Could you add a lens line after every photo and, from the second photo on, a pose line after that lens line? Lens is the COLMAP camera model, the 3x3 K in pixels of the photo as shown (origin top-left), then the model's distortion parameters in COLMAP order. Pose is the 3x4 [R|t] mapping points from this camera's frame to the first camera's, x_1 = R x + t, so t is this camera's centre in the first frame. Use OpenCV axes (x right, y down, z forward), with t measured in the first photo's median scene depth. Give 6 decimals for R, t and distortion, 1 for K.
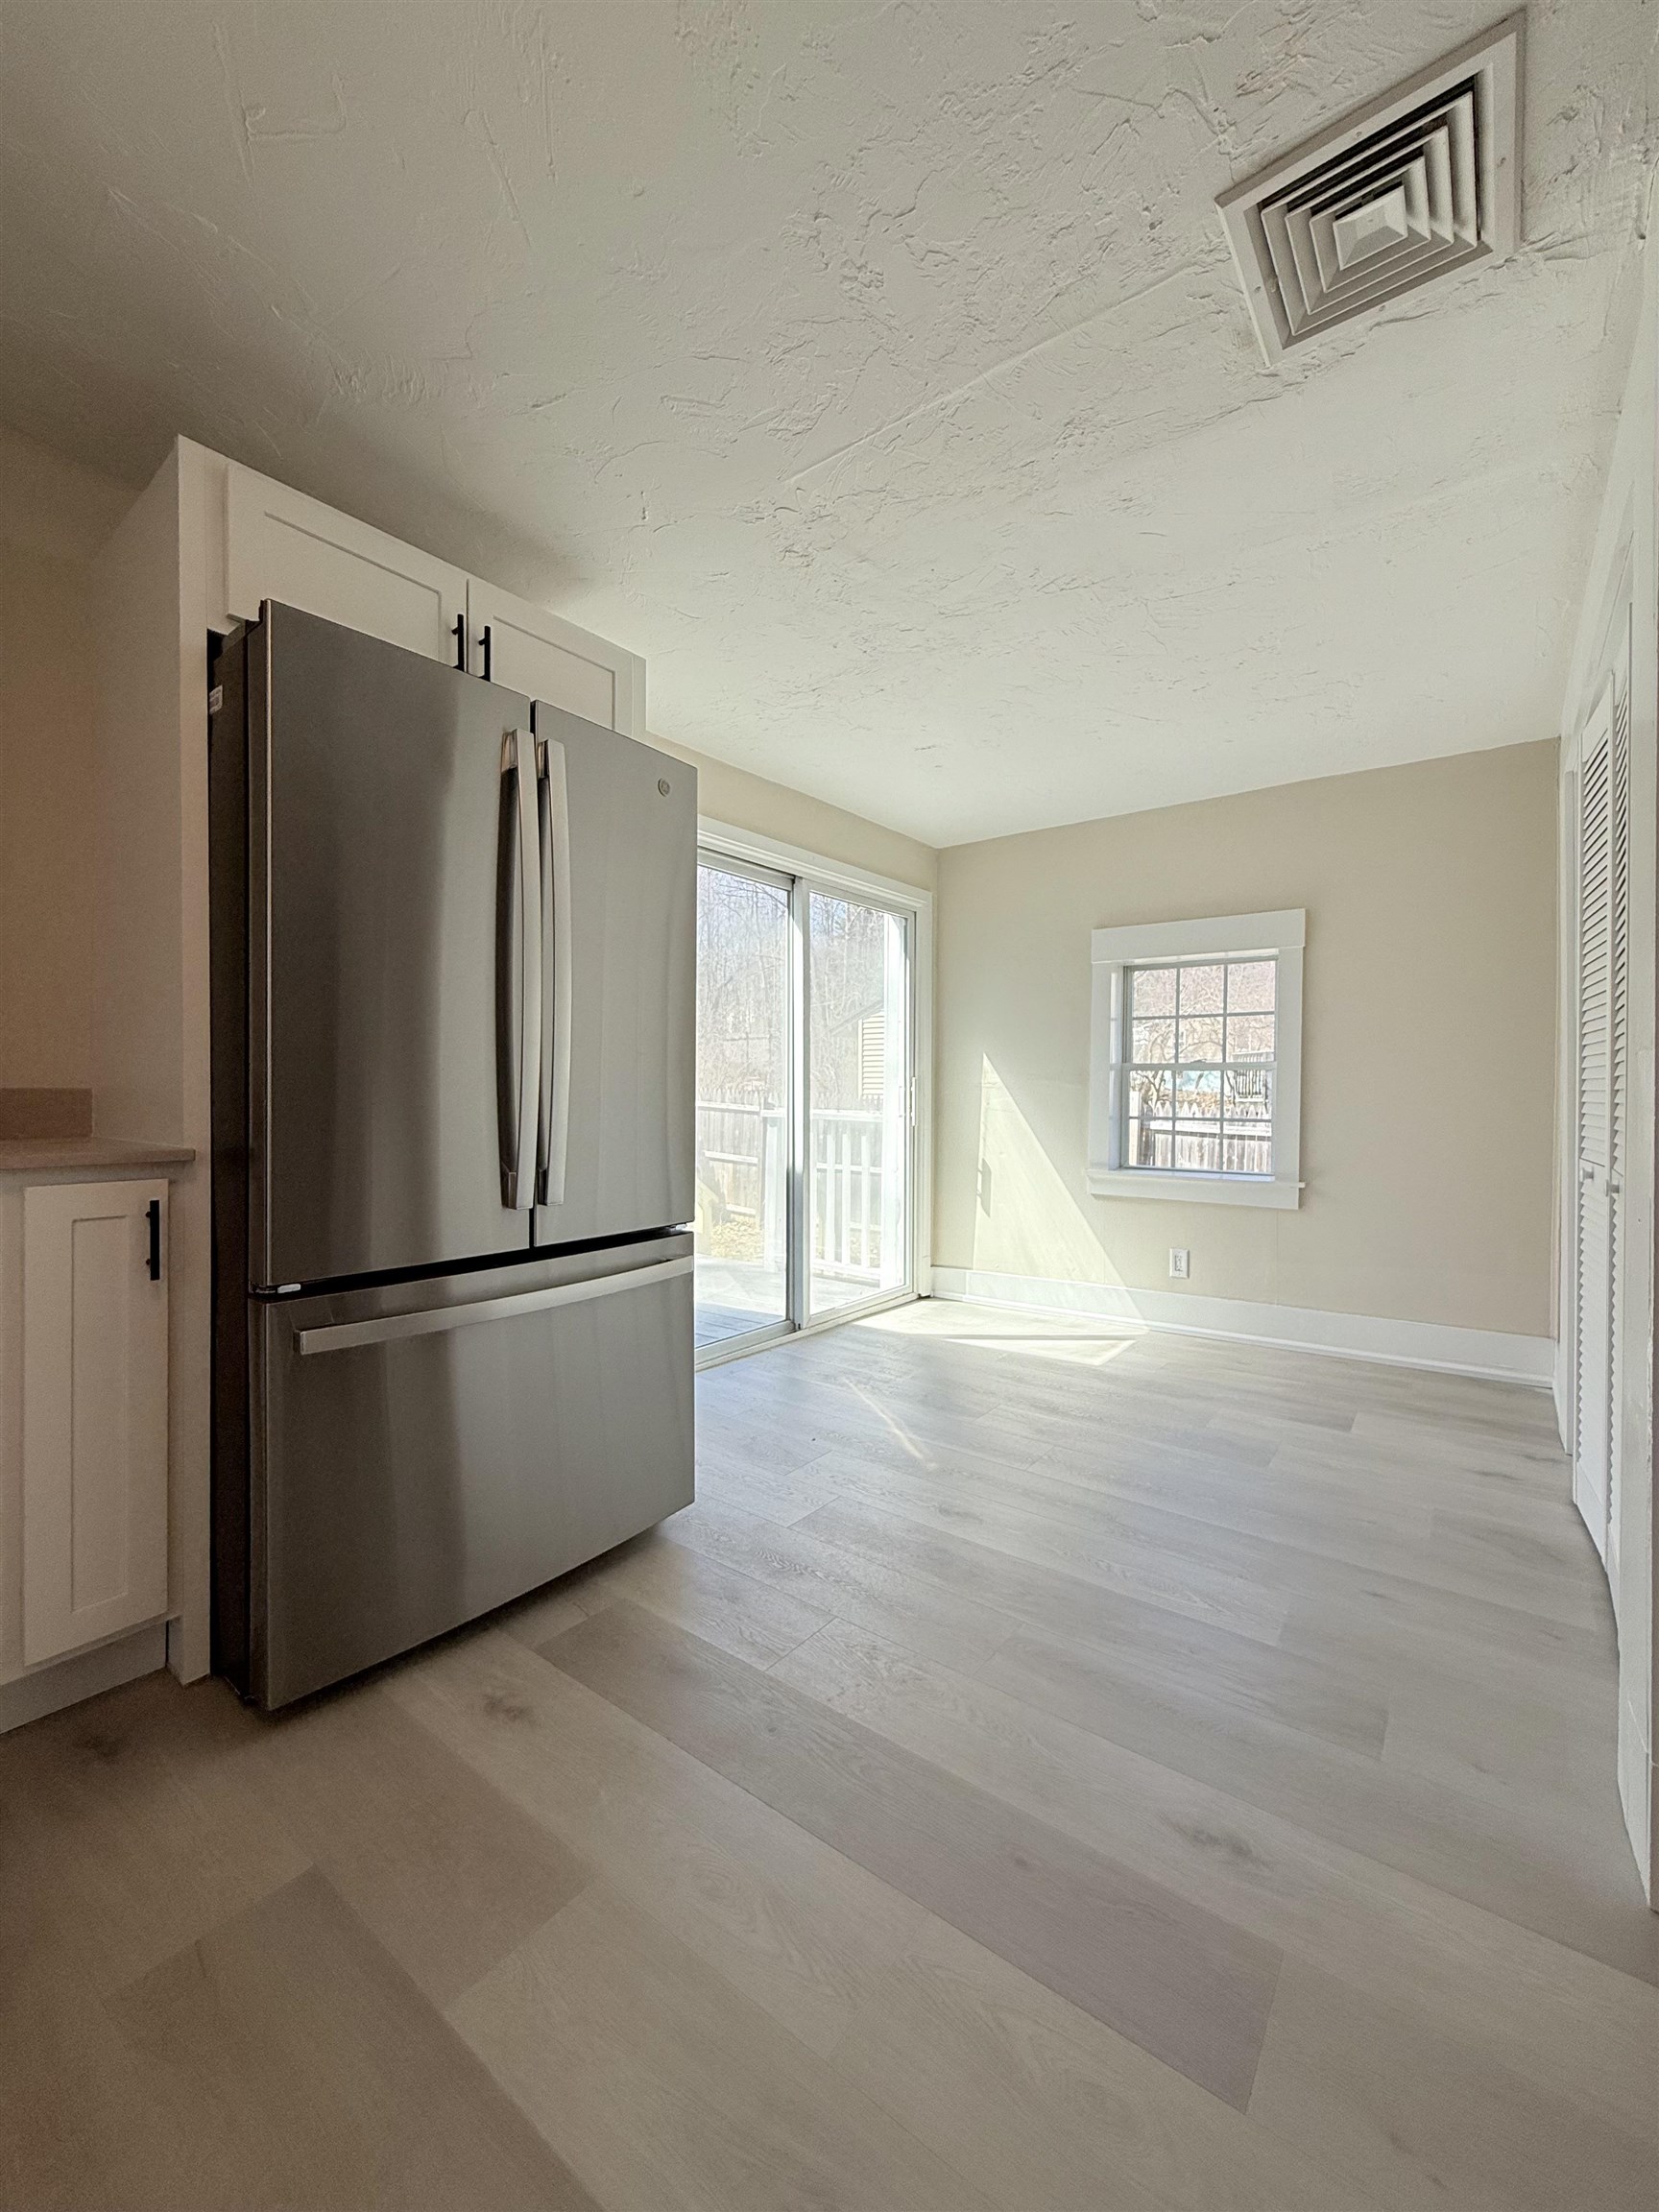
lens RADIAL K [[879.9, 0, 830.6], [0, 879.9, 1096.7], [0, 0, 1]] dist [-0.000151, -0.000469]
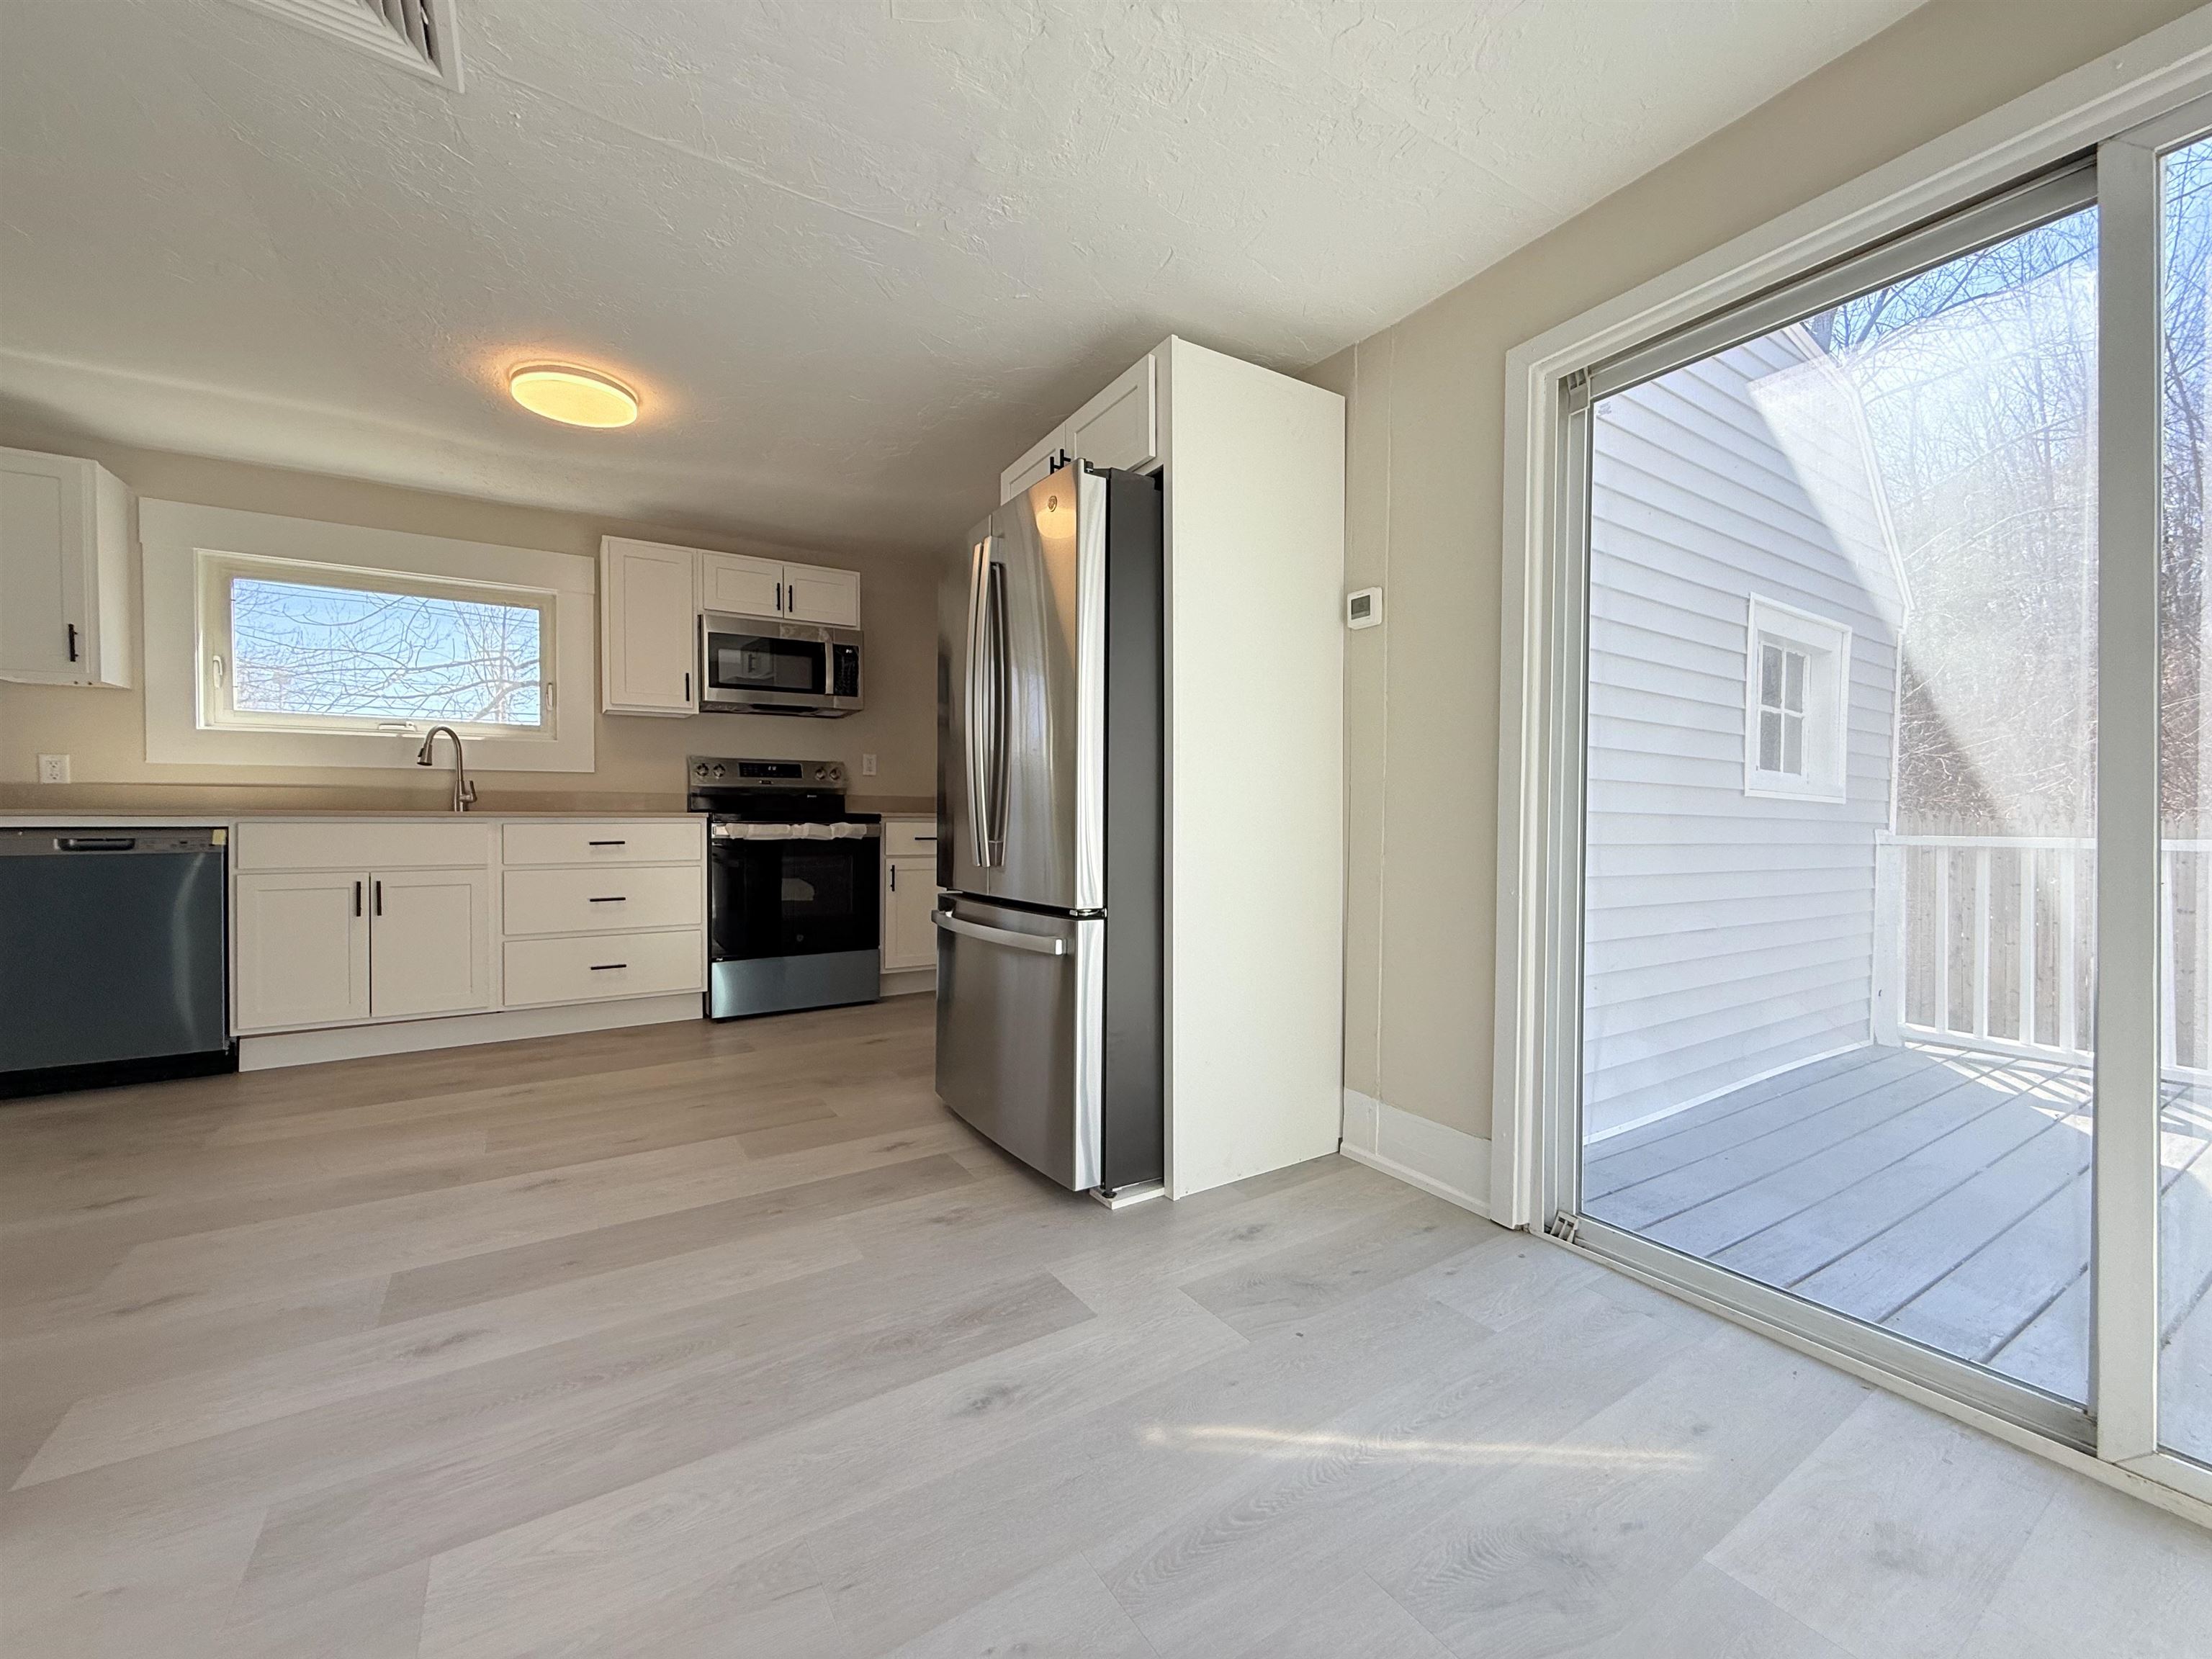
lens RADIAL K [[879.9, 0, 1104.8], [0, 879.9, 825.5], [0, 0, 1]] dist [-0.000151, -0.000469]
pose [[-0.351373, -0.002753, -0.936231, 0.924402], [-0.009970, 0.999950, 0.000801, 0.053209], [0.936182, 0.009616, -0.351383, 1.663727]]
